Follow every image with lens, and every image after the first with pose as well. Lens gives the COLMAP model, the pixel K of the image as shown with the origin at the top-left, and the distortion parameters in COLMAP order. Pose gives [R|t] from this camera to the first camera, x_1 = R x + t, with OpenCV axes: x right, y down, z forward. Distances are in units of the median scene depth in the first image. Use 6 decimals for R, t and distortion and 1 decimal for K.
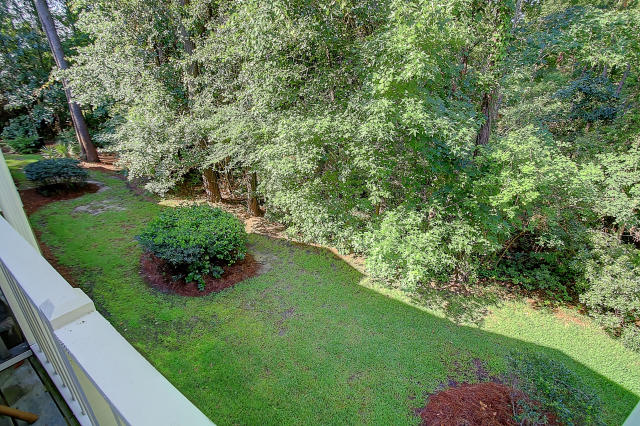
lens RADIAL K [[294.0, 0, 318.2], [0, 294.0, 213.1], [0, 0, 1]] dist [-0.020822, 0.003526]
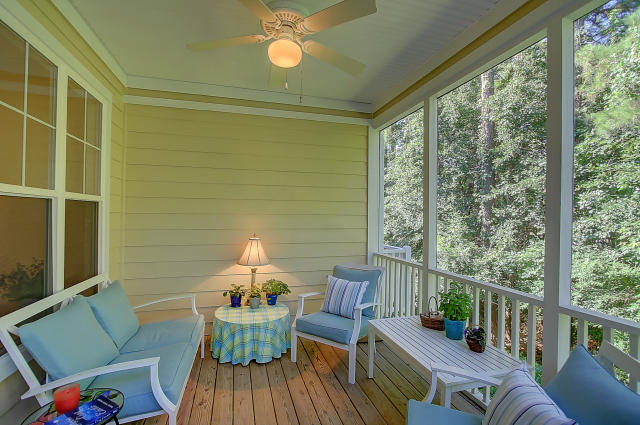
lens RADIAL K [[294.0, 0, 320.5], [0, 294.0, 216.1], [0, 0, 1]] dist [-0.020822, 0.003526]
pose [[0.773986, -0.023221, -0.632777, -0.471552], [-0.237197, 0.915931, -0.323742, 0.010942], [0.587098, 0.400665, 0.703409, -0.032757]]
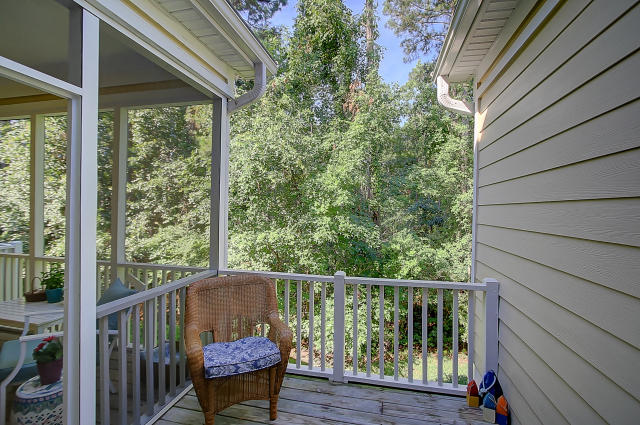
lens RADIAL K [[294.0, 0, 318.5], [0, 294.0, 212.9], [0, 0, 1]] dist [-0.020822, 0.003526]
pose [[0.929392, -0.022731, 0.368394, -0.317097], [0.160064, 0.924184, -0.346789, 0.107601], [-0.332581, 0.381270, 0.862568, -0.290348]]
